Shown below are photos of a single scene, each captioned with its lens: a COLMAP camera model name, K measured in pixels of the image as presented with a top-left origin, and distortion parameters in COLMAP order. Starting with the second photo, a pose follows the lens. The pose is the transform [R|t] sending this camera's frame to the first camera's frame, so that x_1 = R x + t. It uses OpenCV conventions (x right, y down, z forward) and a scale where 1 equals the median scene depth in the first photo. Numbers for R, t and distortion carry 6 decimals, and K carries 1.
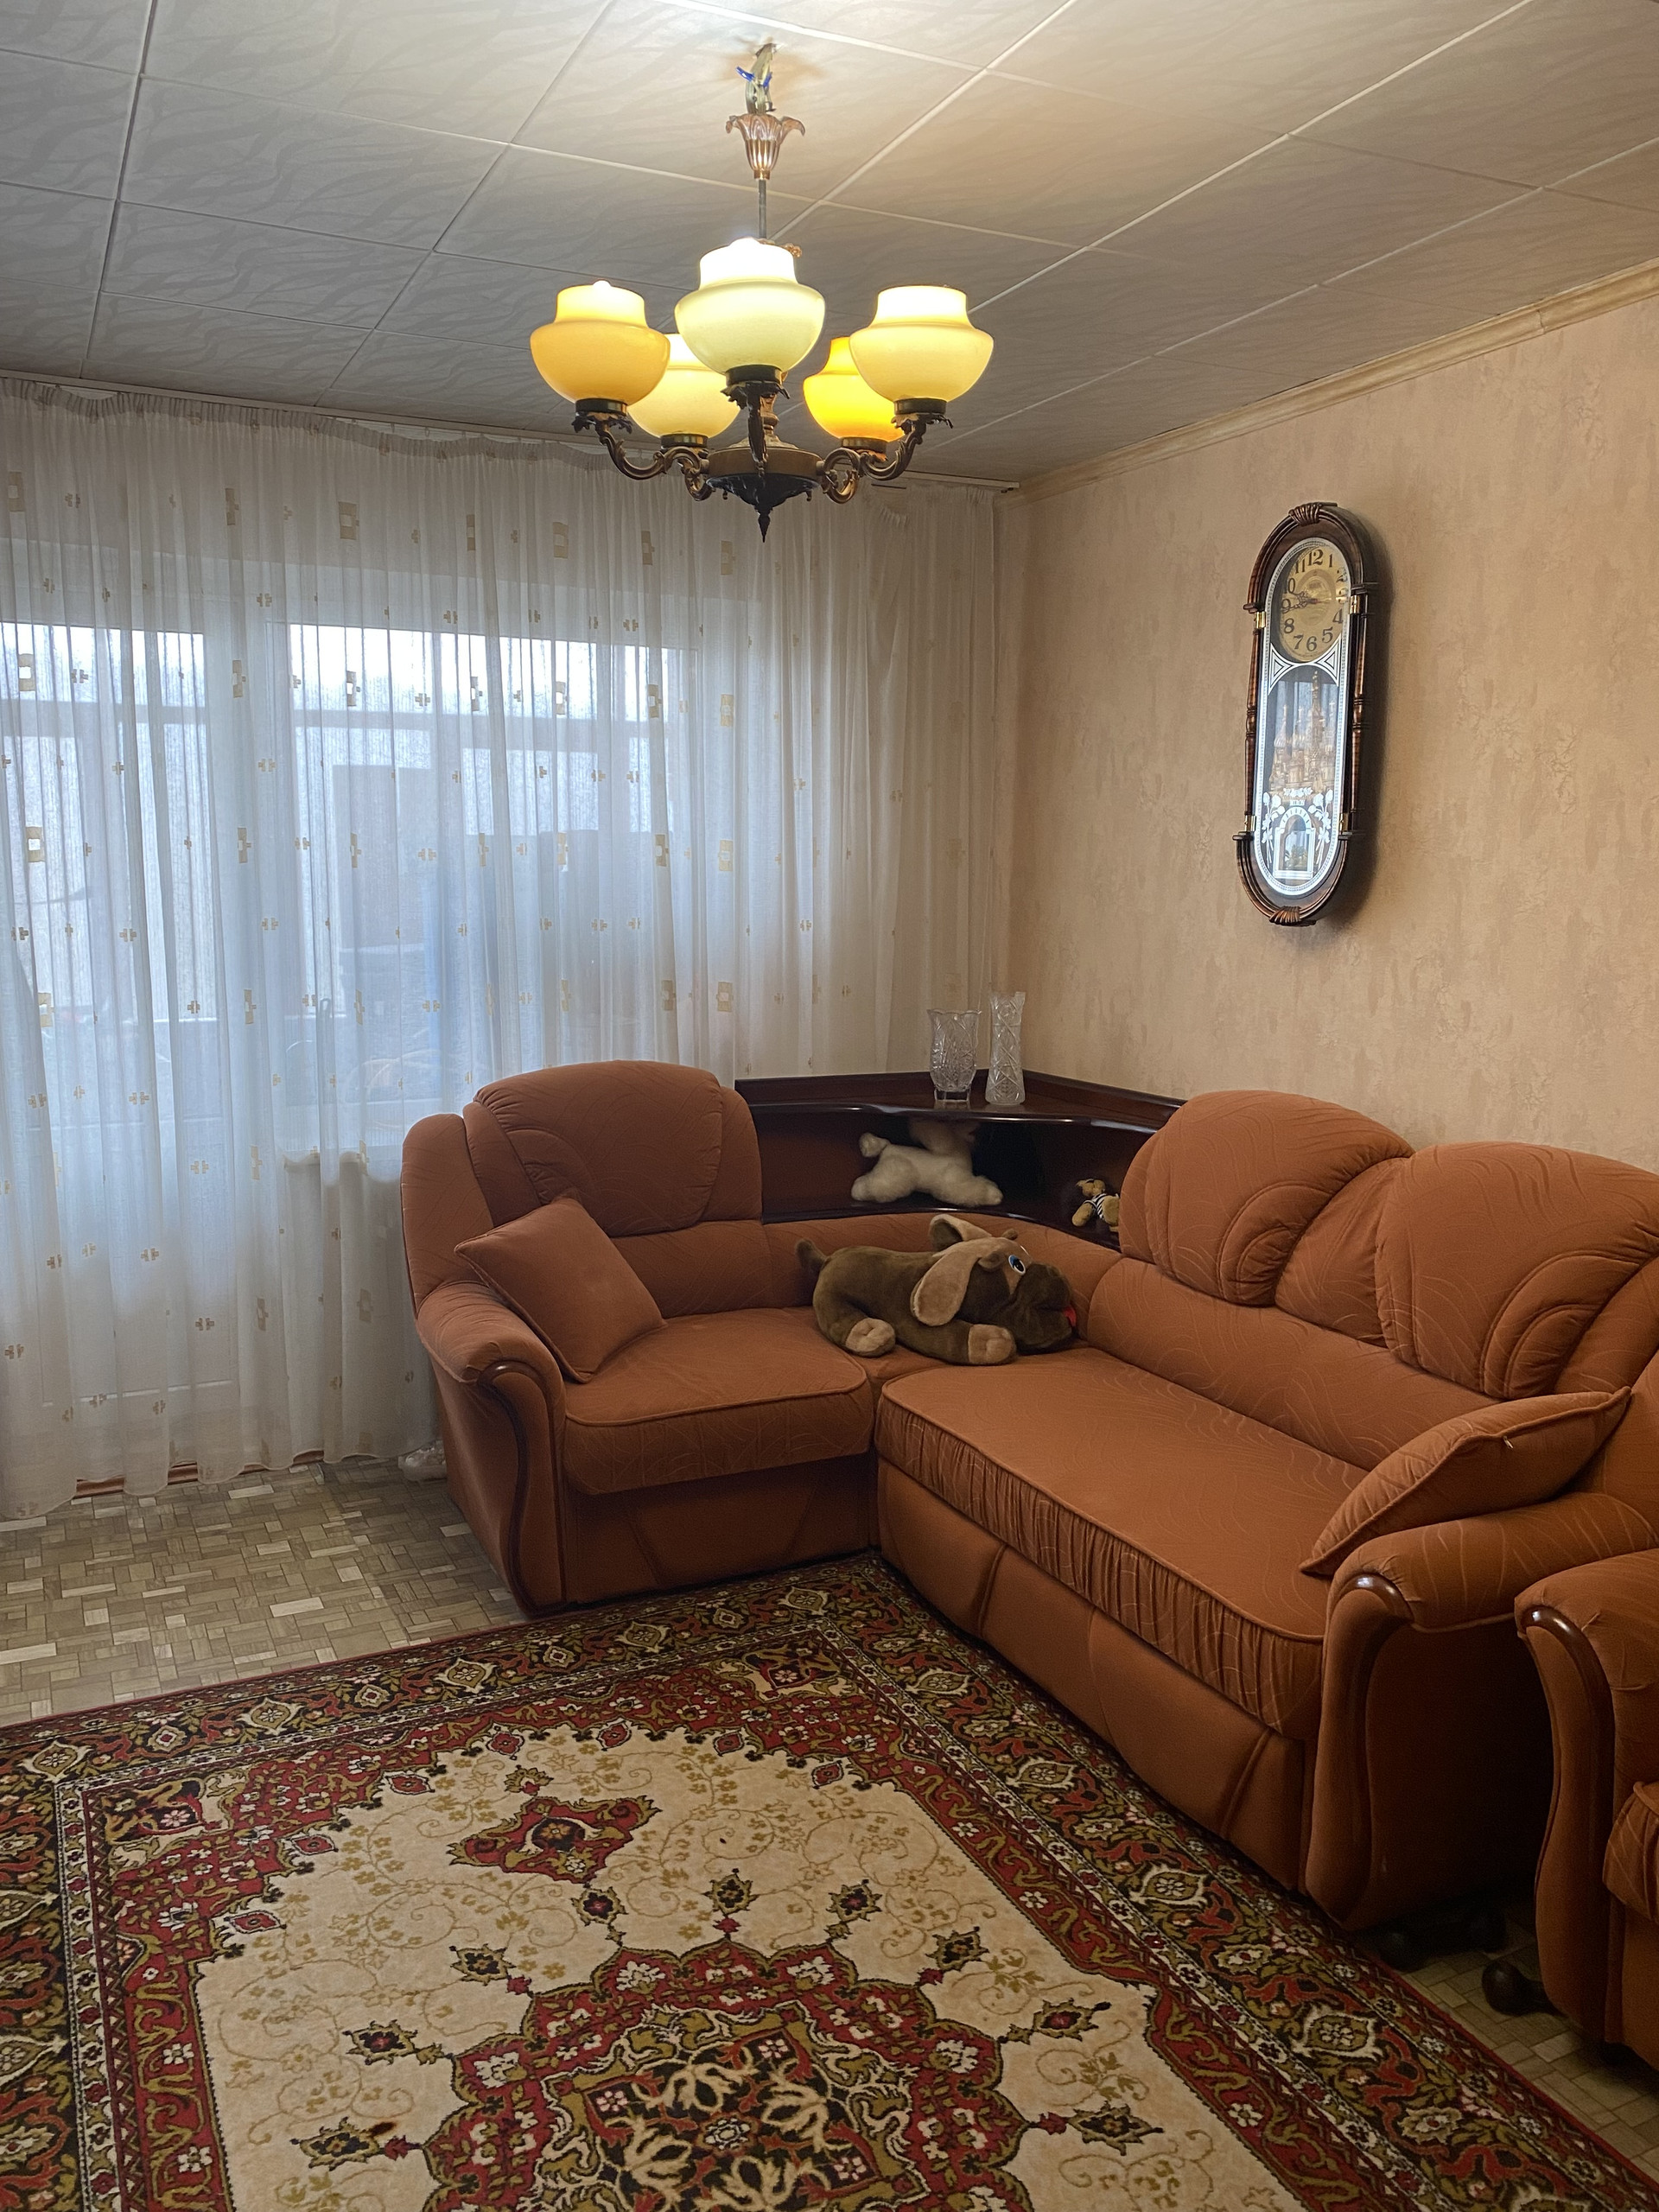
lens RADIAL K [[1670.1, 0, 822.5], [0, 1670.1, 1106.9], [0, 0, 1]] dist [-0.007599, 0.017095]
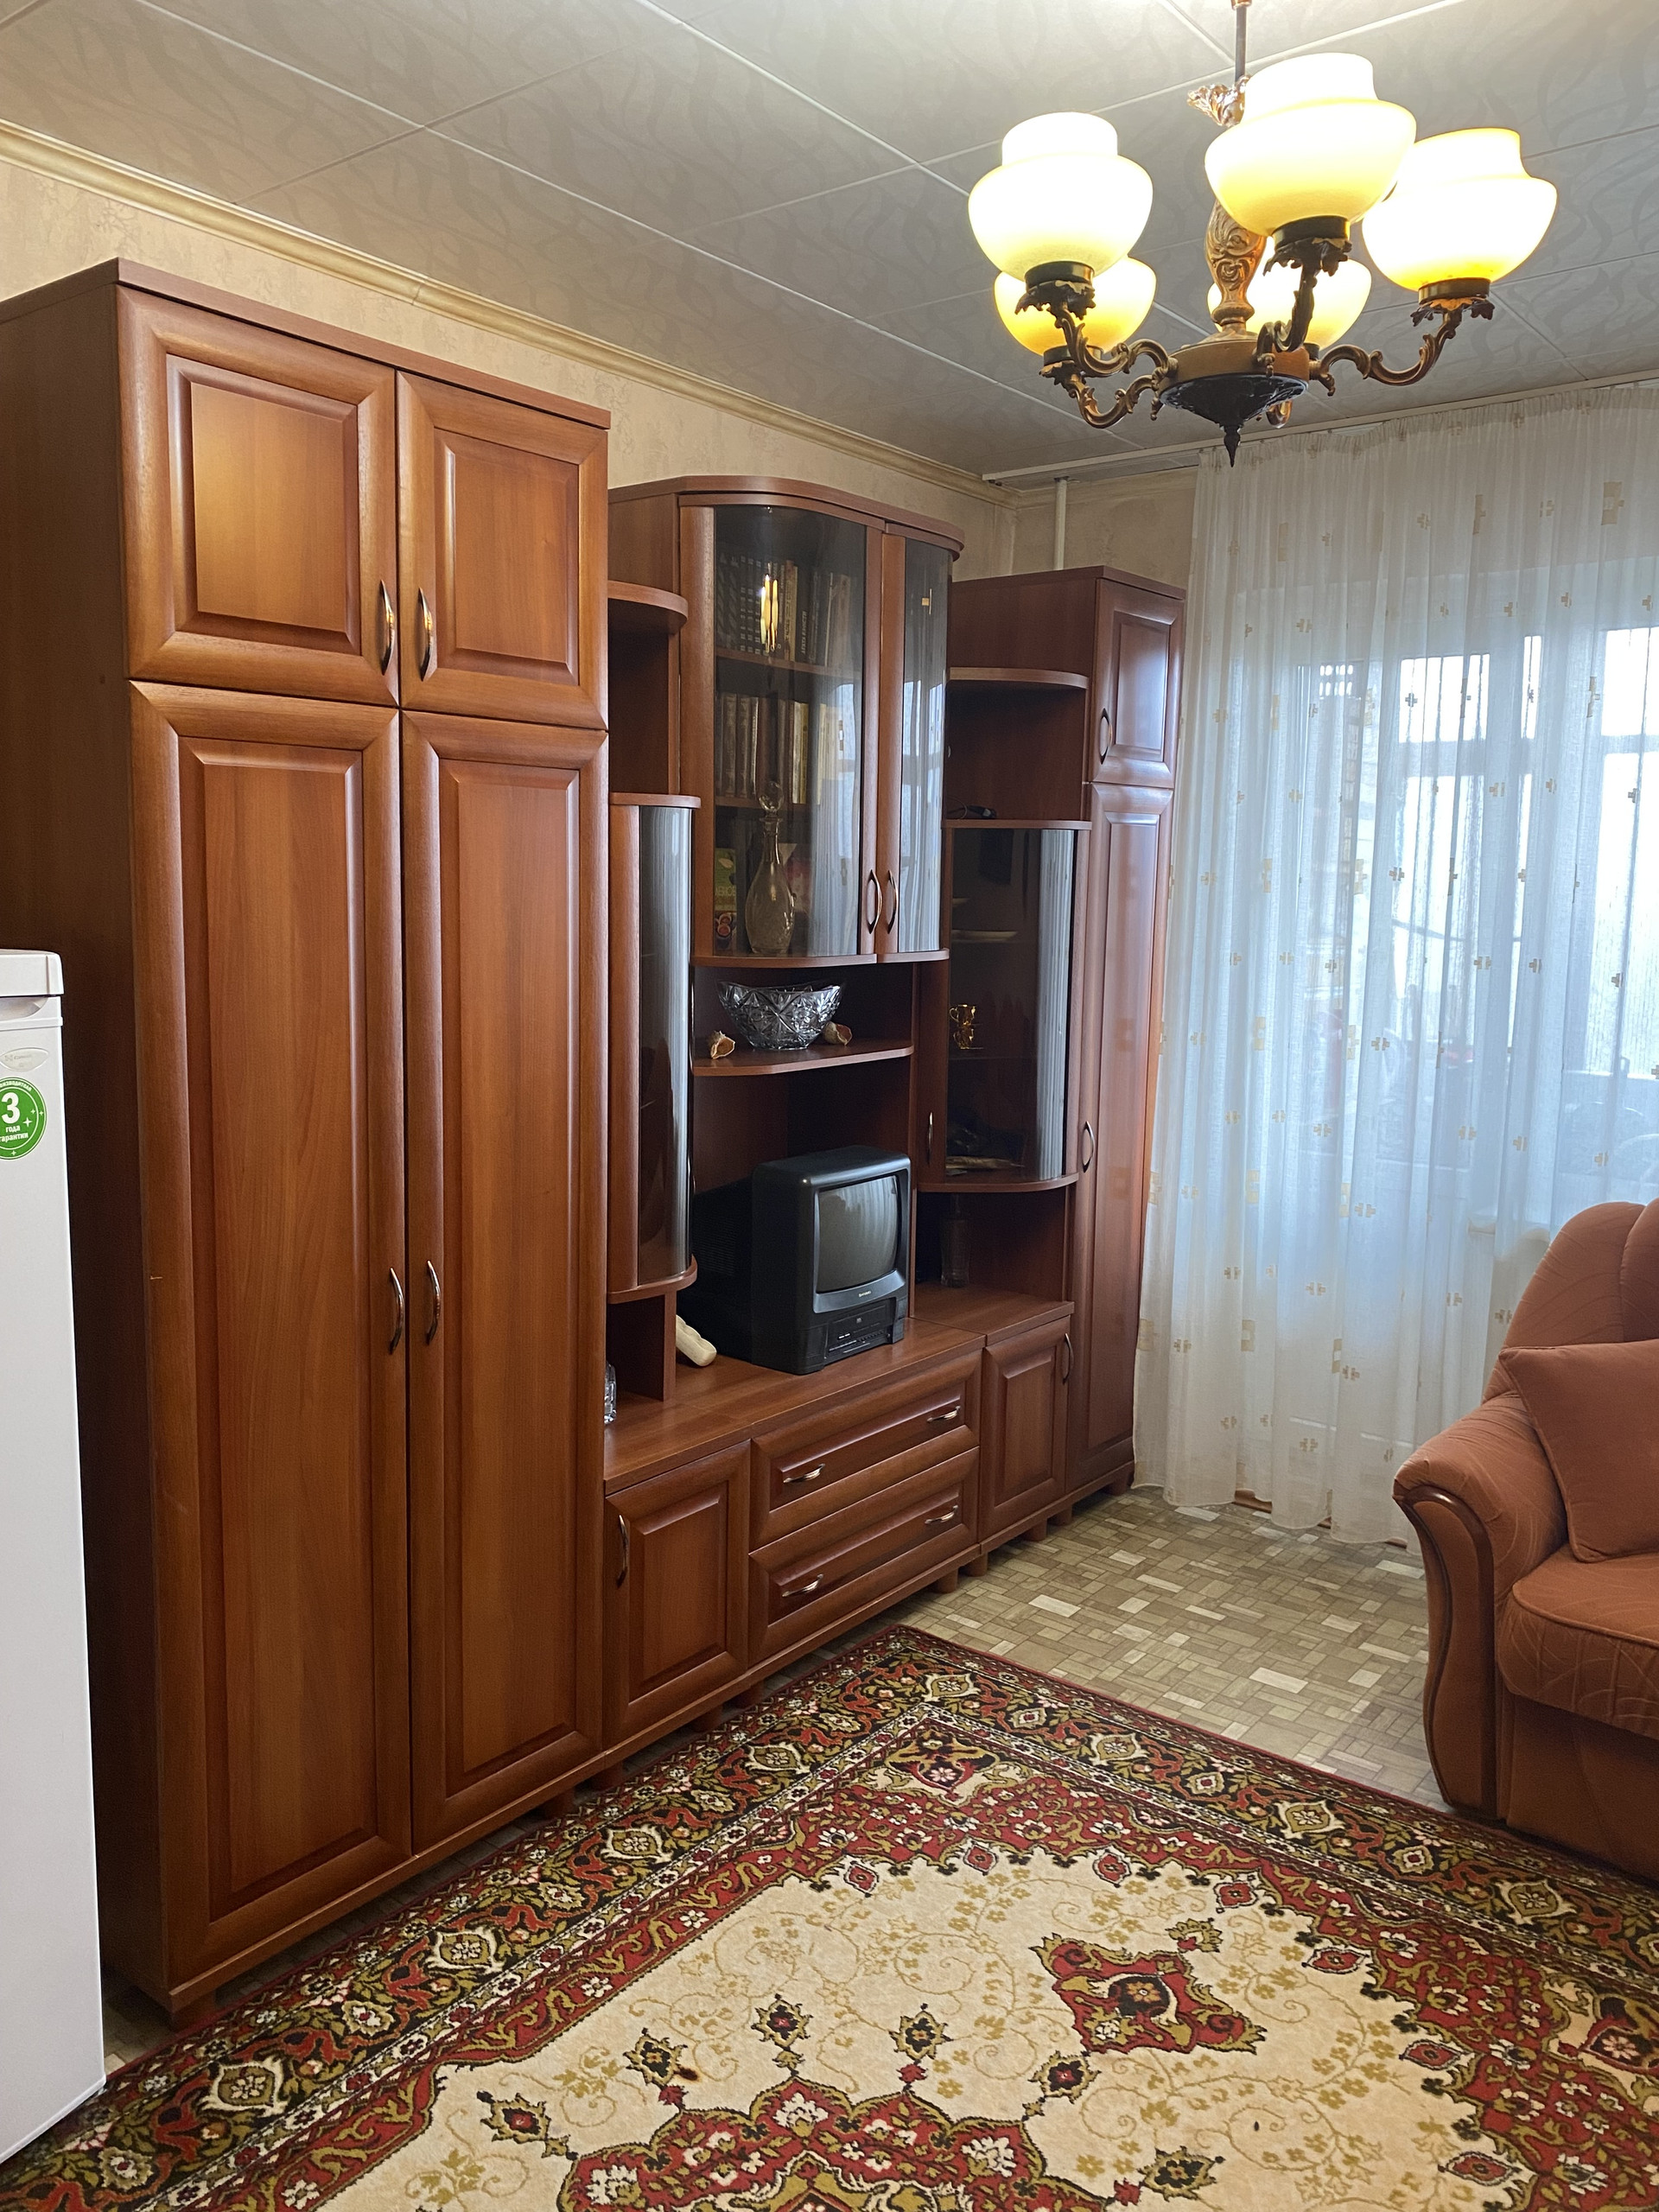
lens RADIAL K [[1670.1, 0, 816.5], [0, 1670.1, 1098.7], [0, 0, 1]] dist [-0.007599, 0.017095]
pose [[0.449831, 0.120079, -0.885004, 0.450889], [-0.153756, 0.986537, 0.055704, -0.044966], [0.879779, 0.111018, 0.462239, 0.374632]]
